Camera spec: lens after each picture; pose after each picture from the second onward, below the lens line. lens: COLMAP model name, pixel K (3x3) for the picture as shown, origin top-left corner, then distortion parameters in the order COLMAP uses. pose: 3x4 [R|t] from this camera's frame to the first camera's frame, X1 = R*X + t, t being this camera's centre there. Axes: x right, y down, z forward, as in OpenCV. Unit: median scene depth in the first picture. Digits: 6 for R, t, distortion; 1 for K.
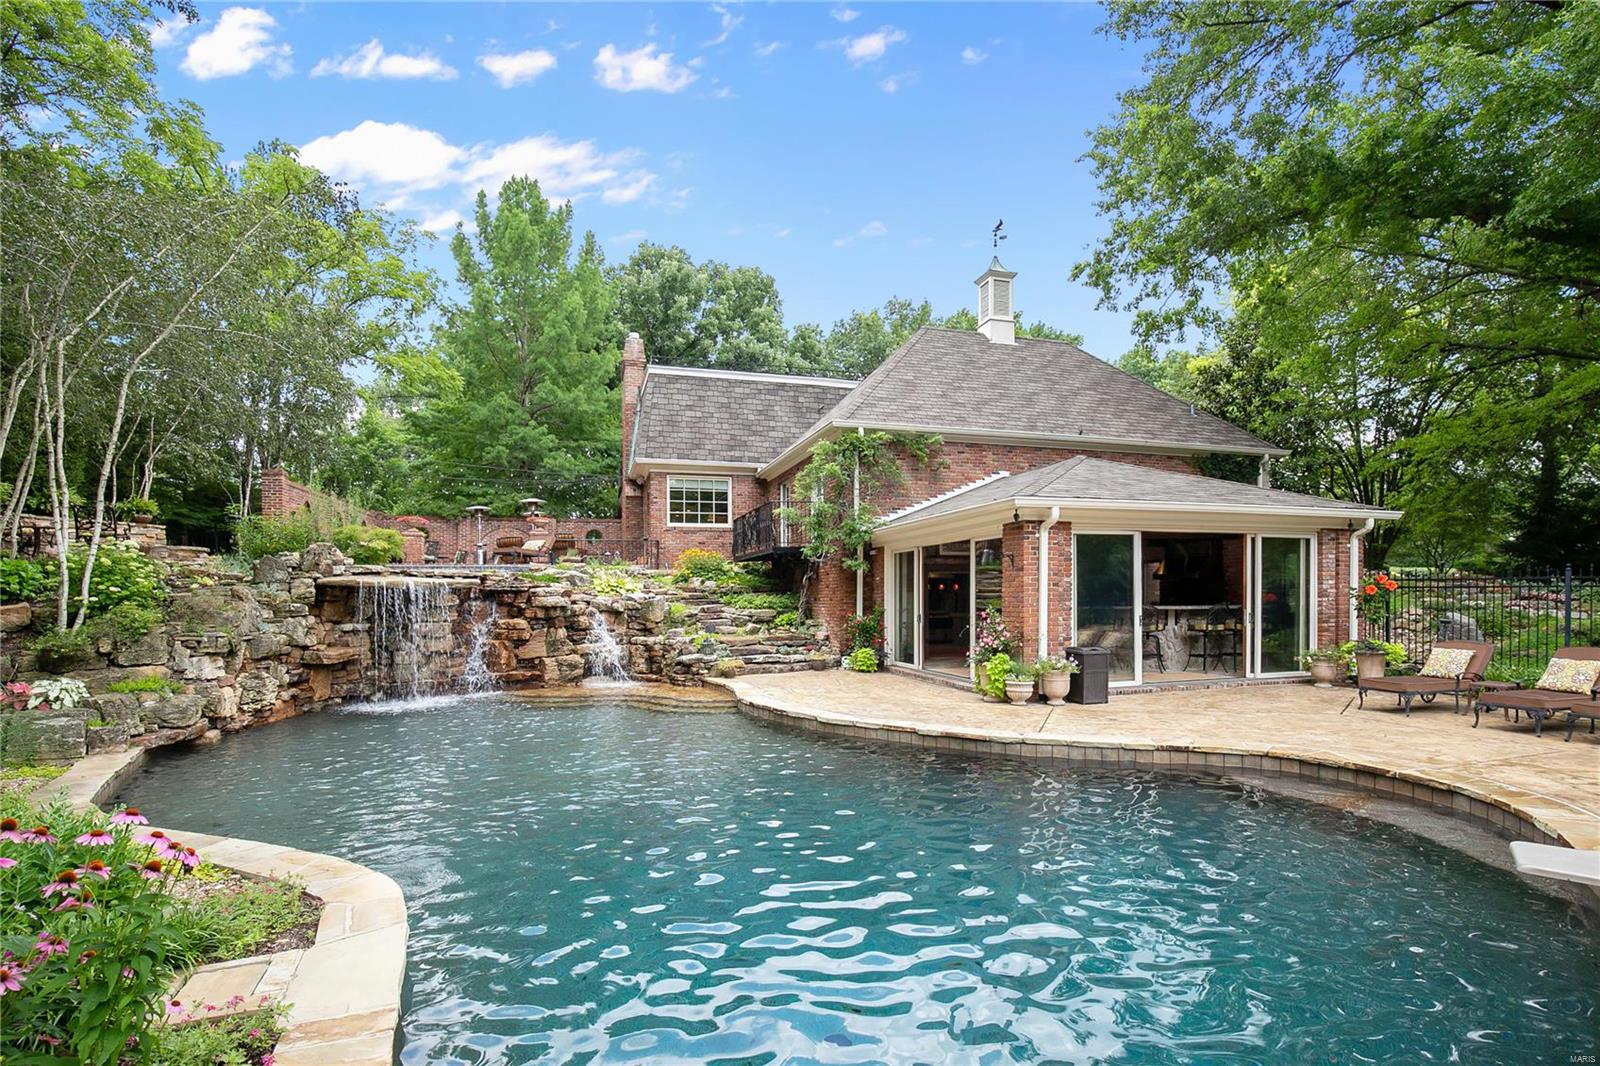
lens RADIAL K [[731.7, 0, 824.3], [0, 731.7, 582.6], [0, 0, 1]] dist [-0.009649, 0.001351]
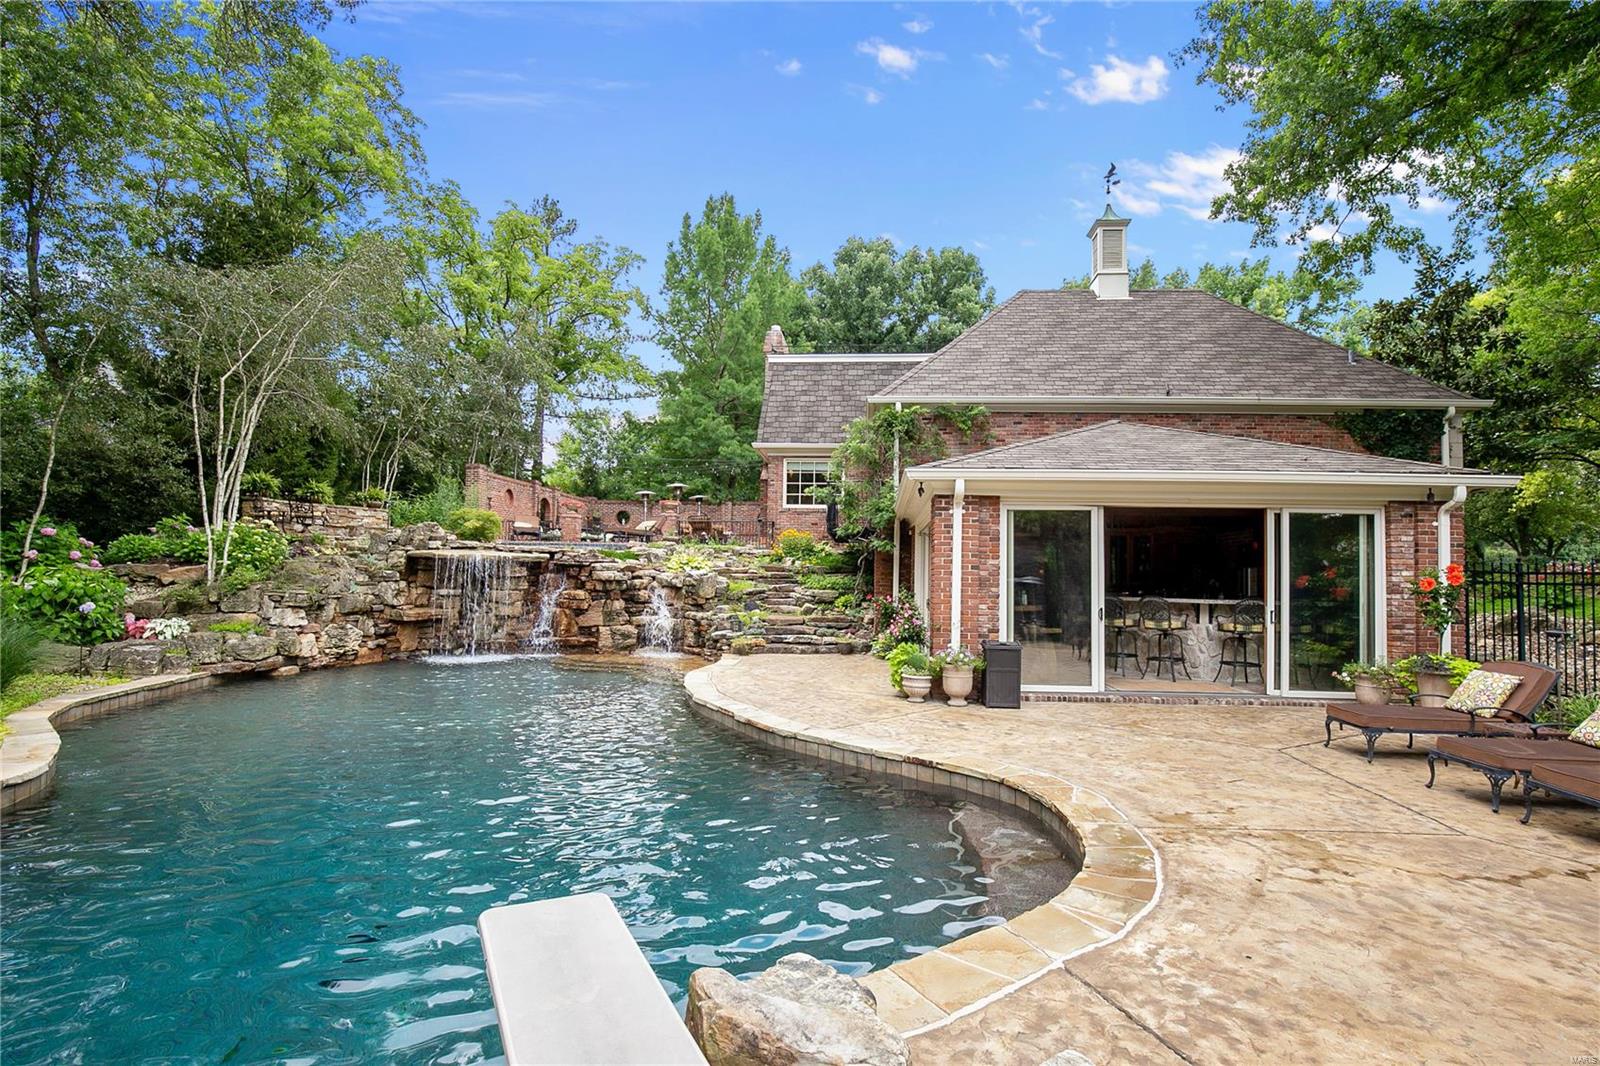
lens RADIAL K [[731.7, 0, 793.5], [0, 731.7, 533.0], [0, 0, 1]] dist [-0.009649, 0.001351]
pose [[0.934480, 0.005463, -0.355973, 0.271661], [-0.021406, 0.998935, -0.040863, 0.001141], [0.355370, 0.045806, 0.933603, 0.065044]]
